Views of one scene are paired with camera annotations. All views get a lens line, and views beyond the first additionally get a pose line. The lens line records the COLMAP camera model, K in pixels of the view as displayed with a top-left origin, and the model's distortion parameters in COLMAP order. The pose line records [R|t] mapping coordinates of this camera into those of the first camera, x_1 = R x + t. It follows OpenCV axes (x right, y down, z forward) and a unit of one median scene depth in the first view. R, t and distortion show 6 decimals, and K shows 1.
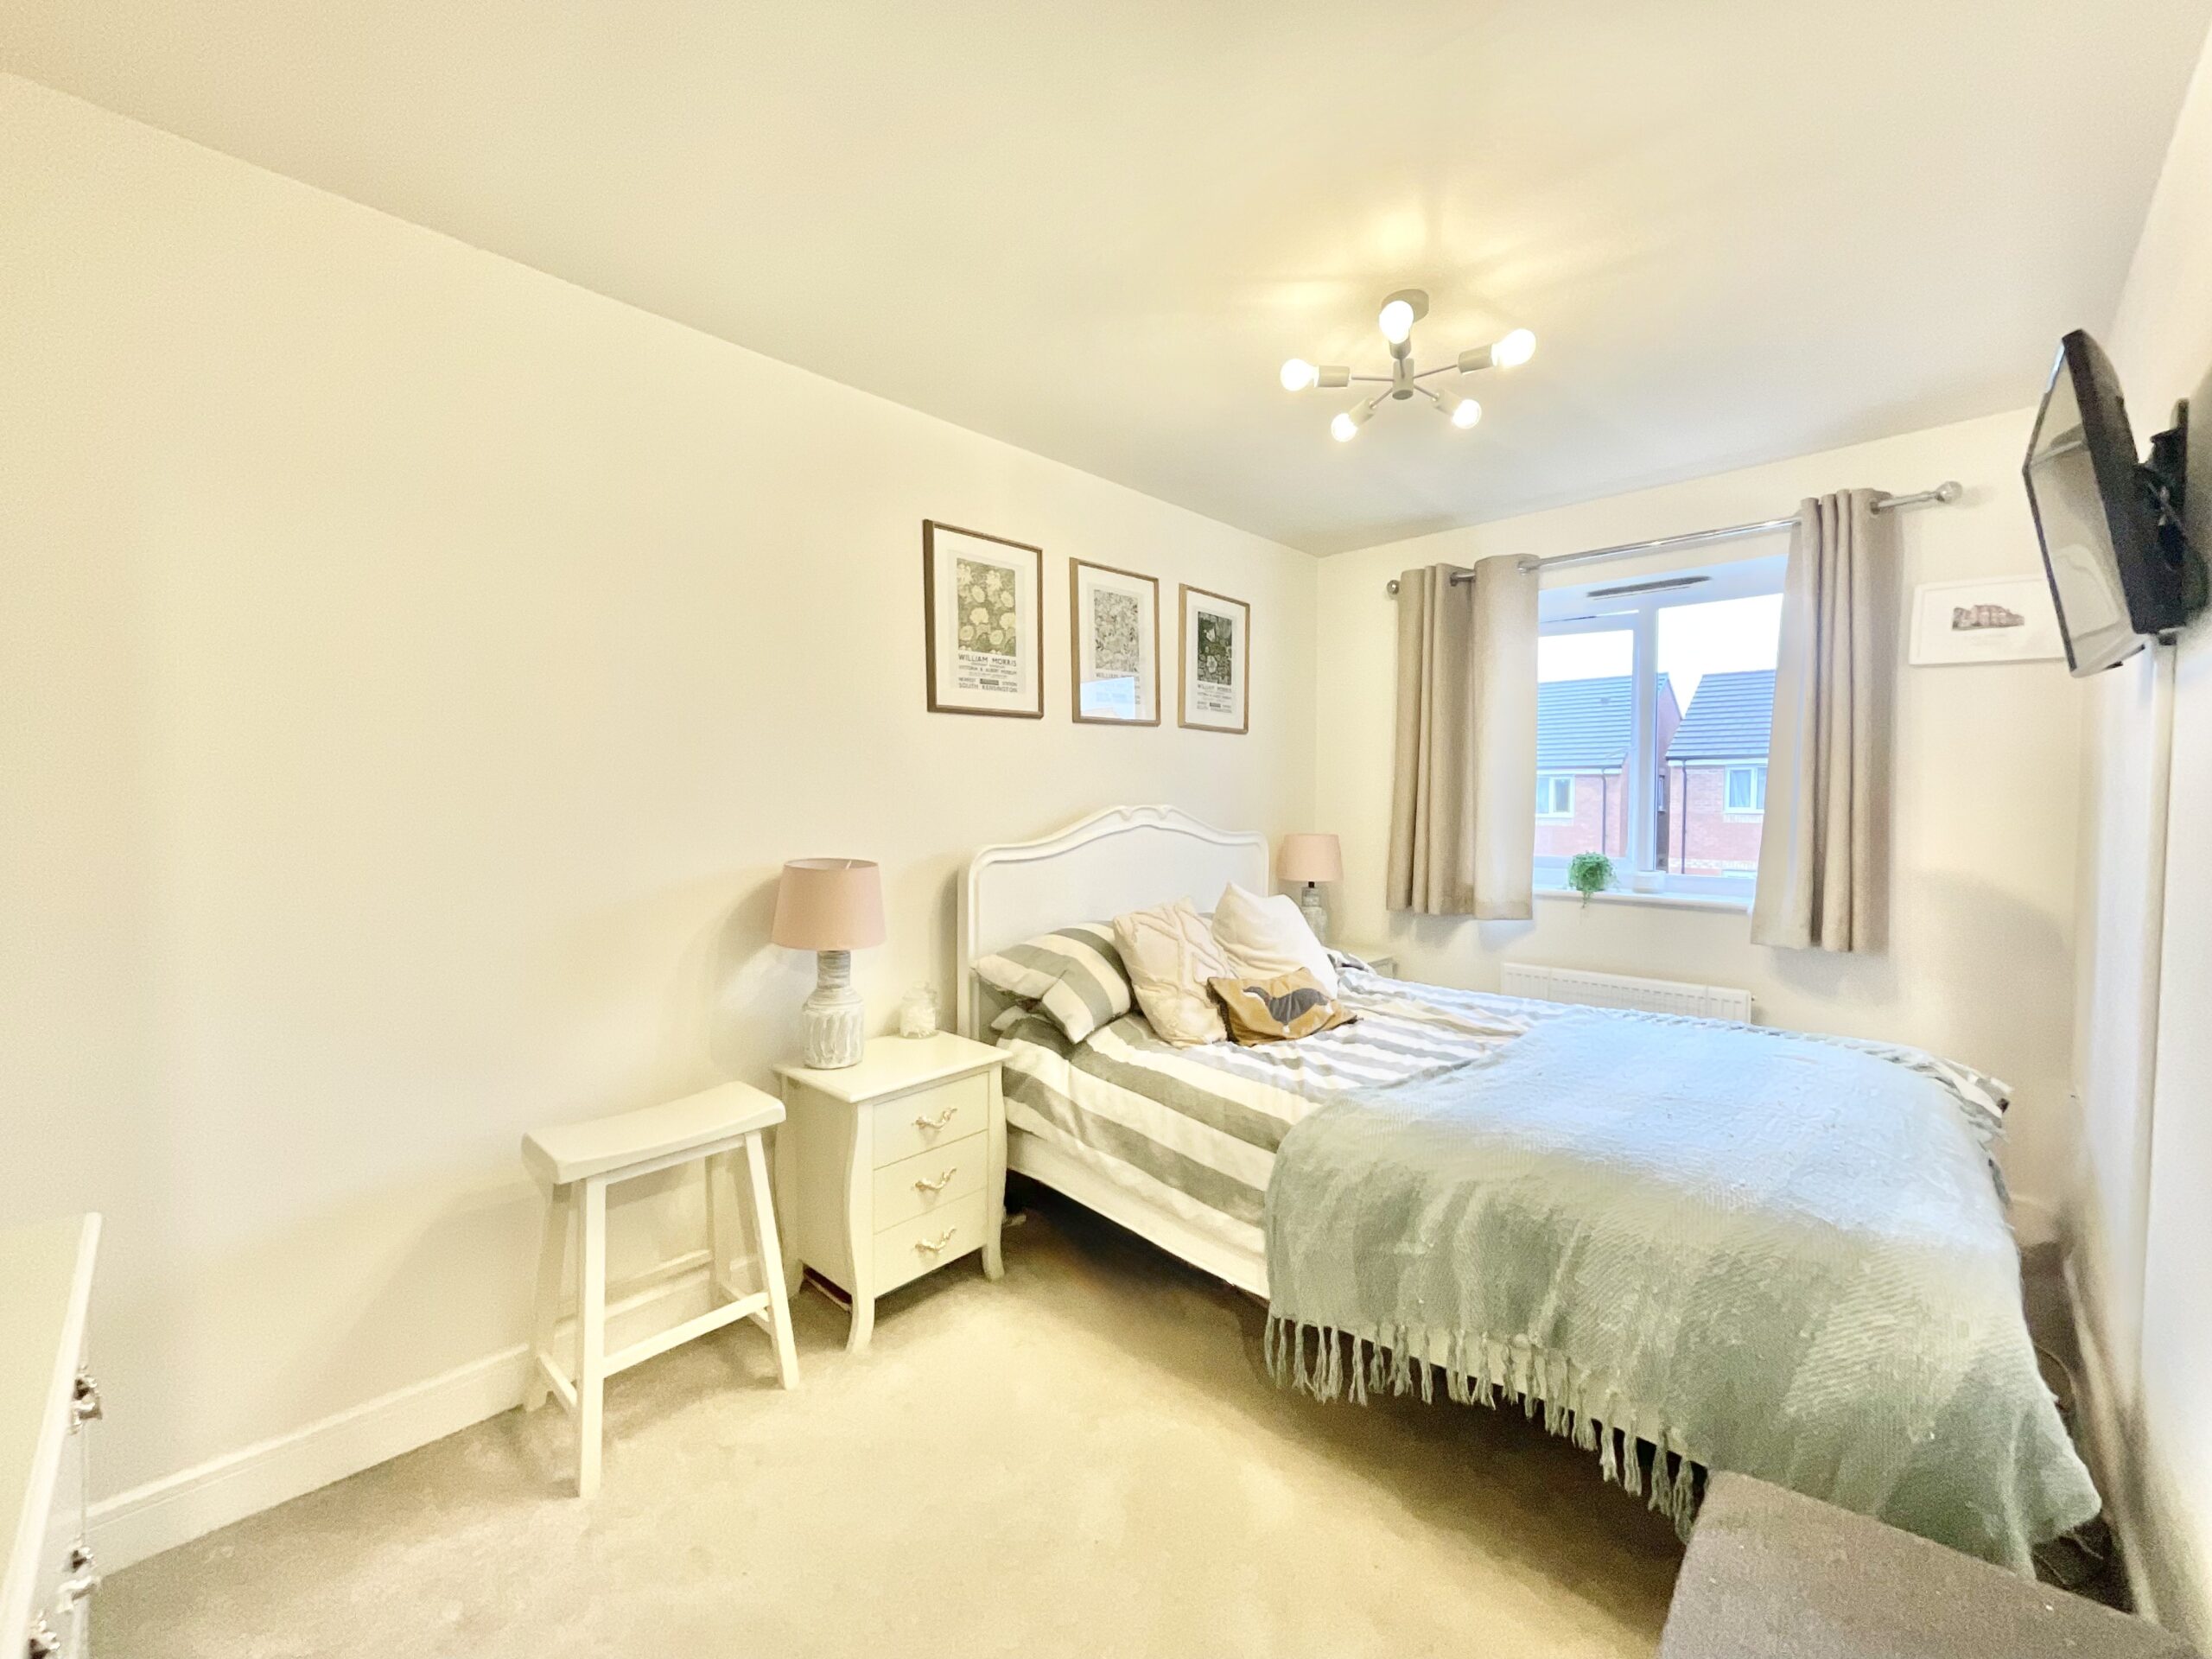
lens RADIAL K [[903.8, 0, 1102.5], [0, 903.8, 823.0], [0, 0, 1]] dist [0.004259, -0.001340]
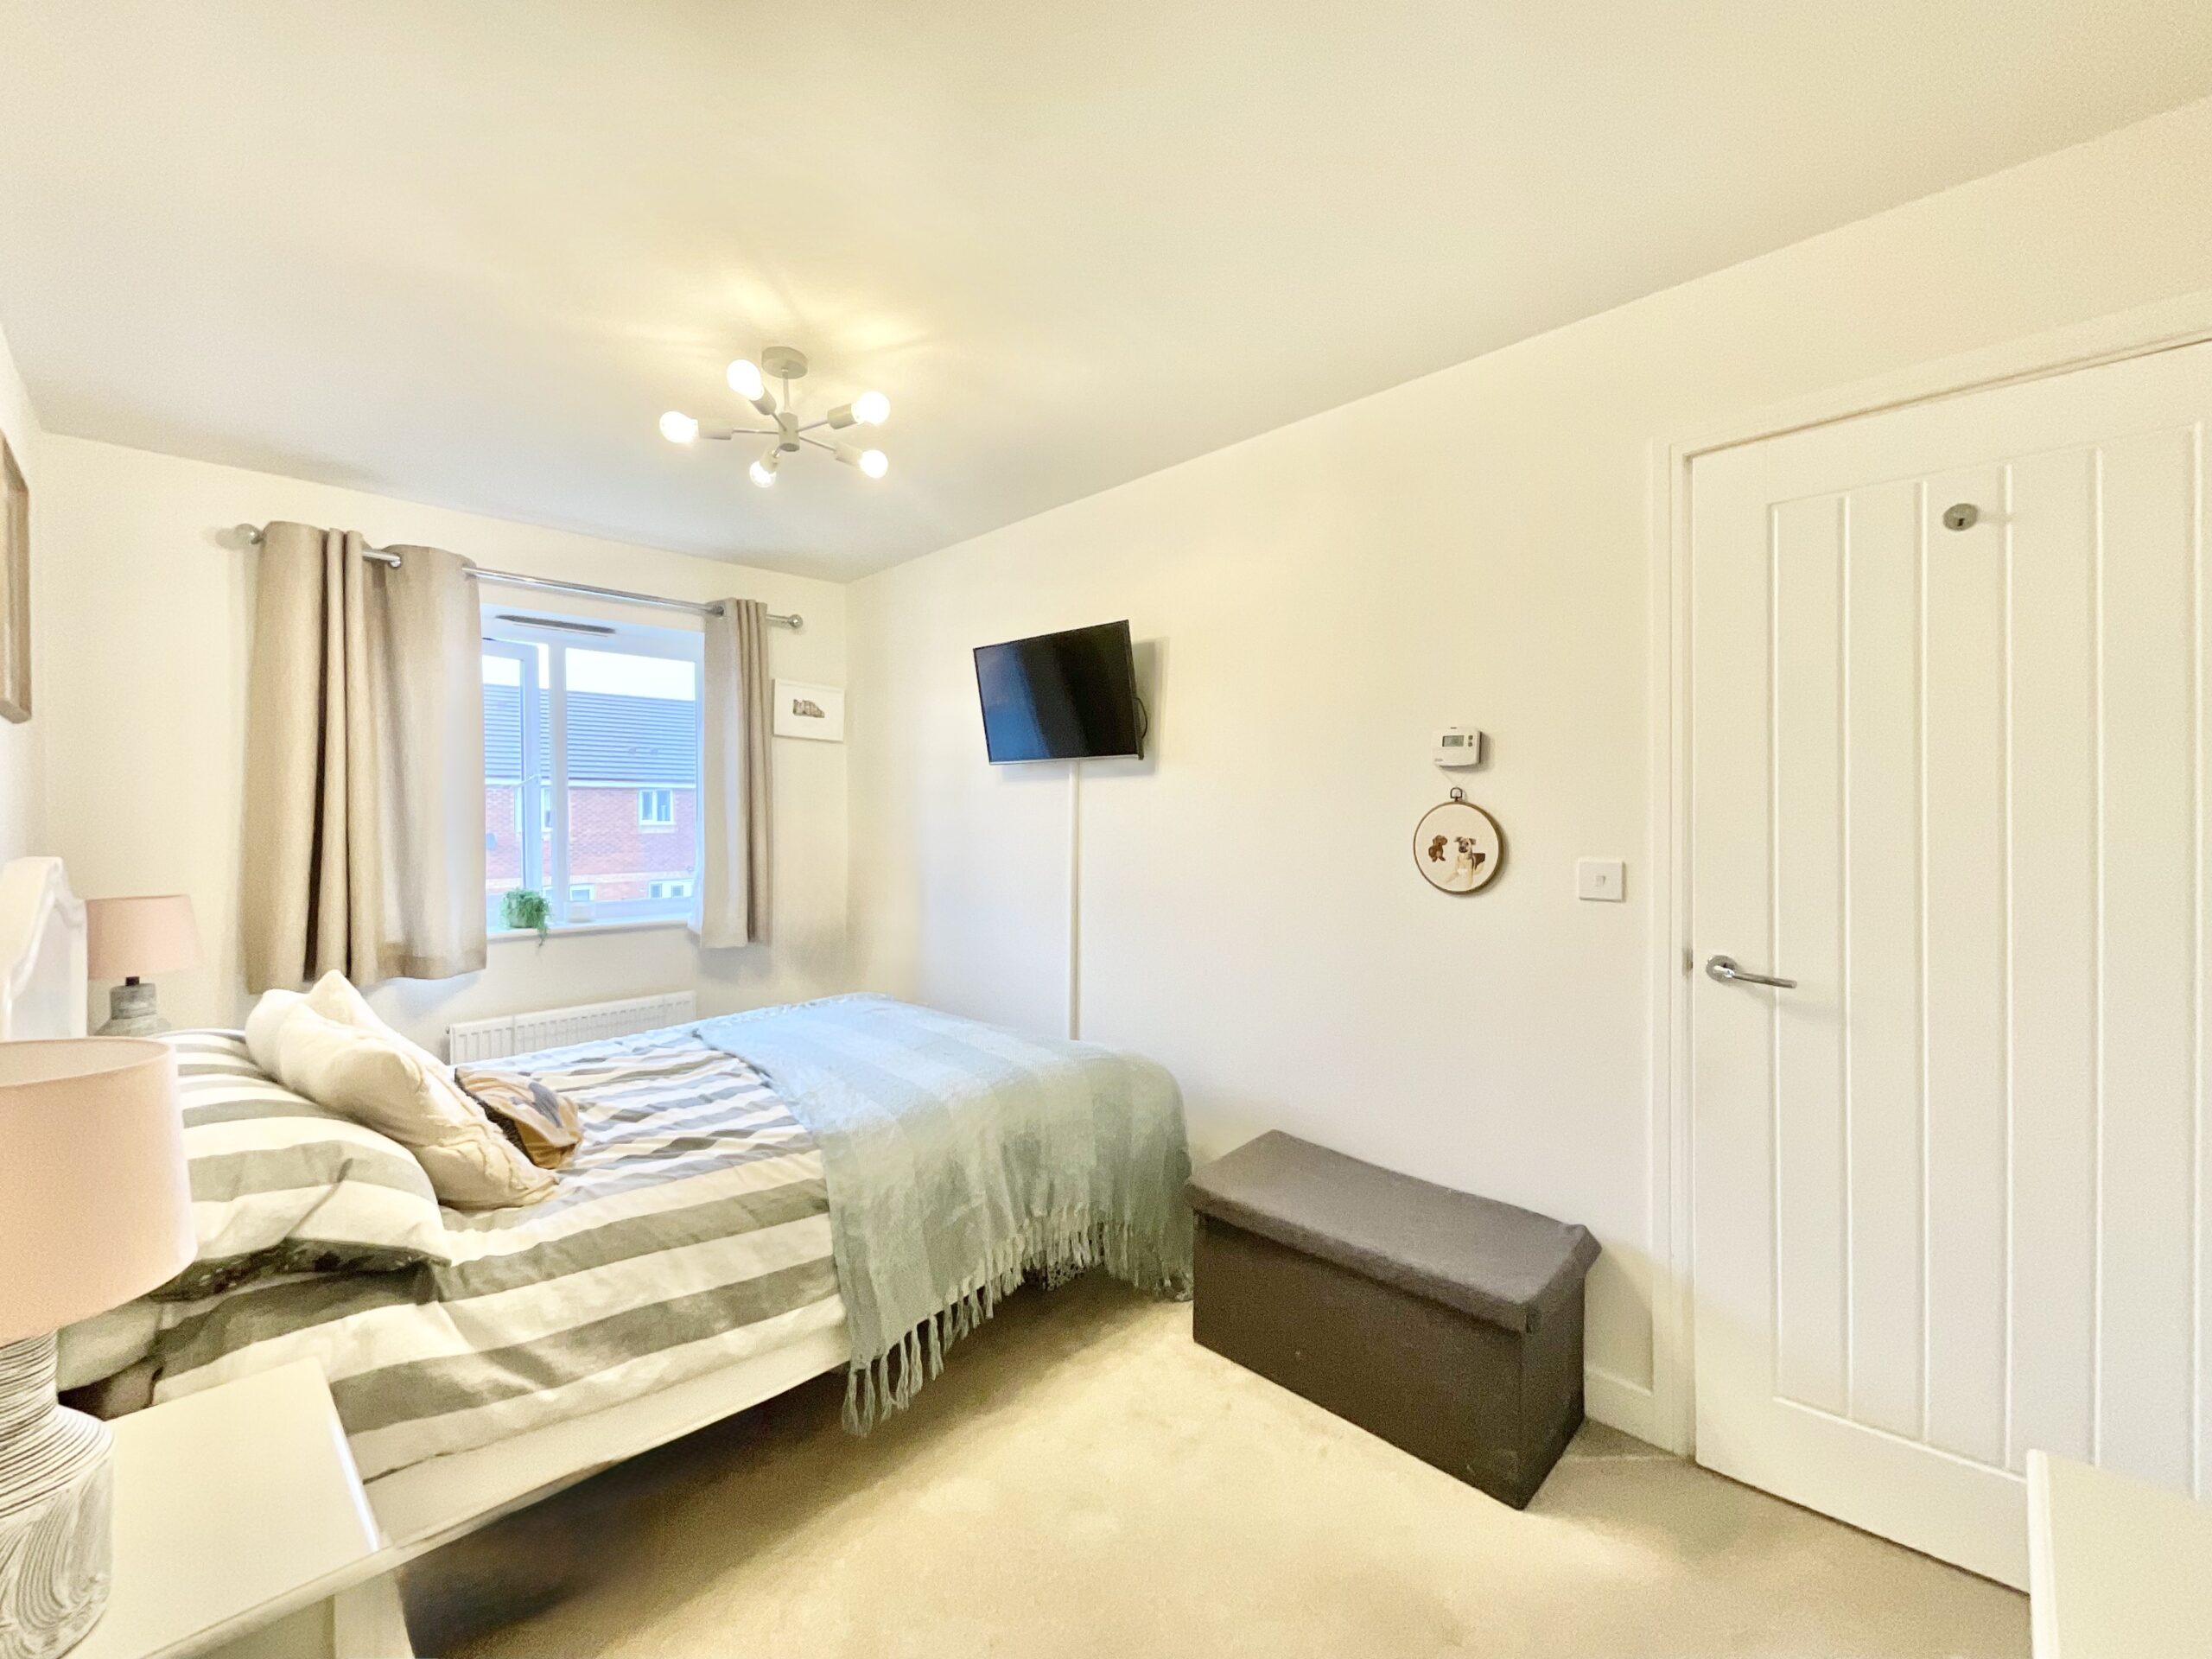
lens RADIAL K [[903.8, 0, 1102.6], [0, 903.8, 827.6], [0, 0, 1]] dist [0.004259, -0.001340]
pose [[0.011448, -0.011646, 0.999867, -0.637774], [0.033795, 0.999365, 0.011253, -0.033157], [-0.999363, 0.033662, 0.011834, 0.582393]]
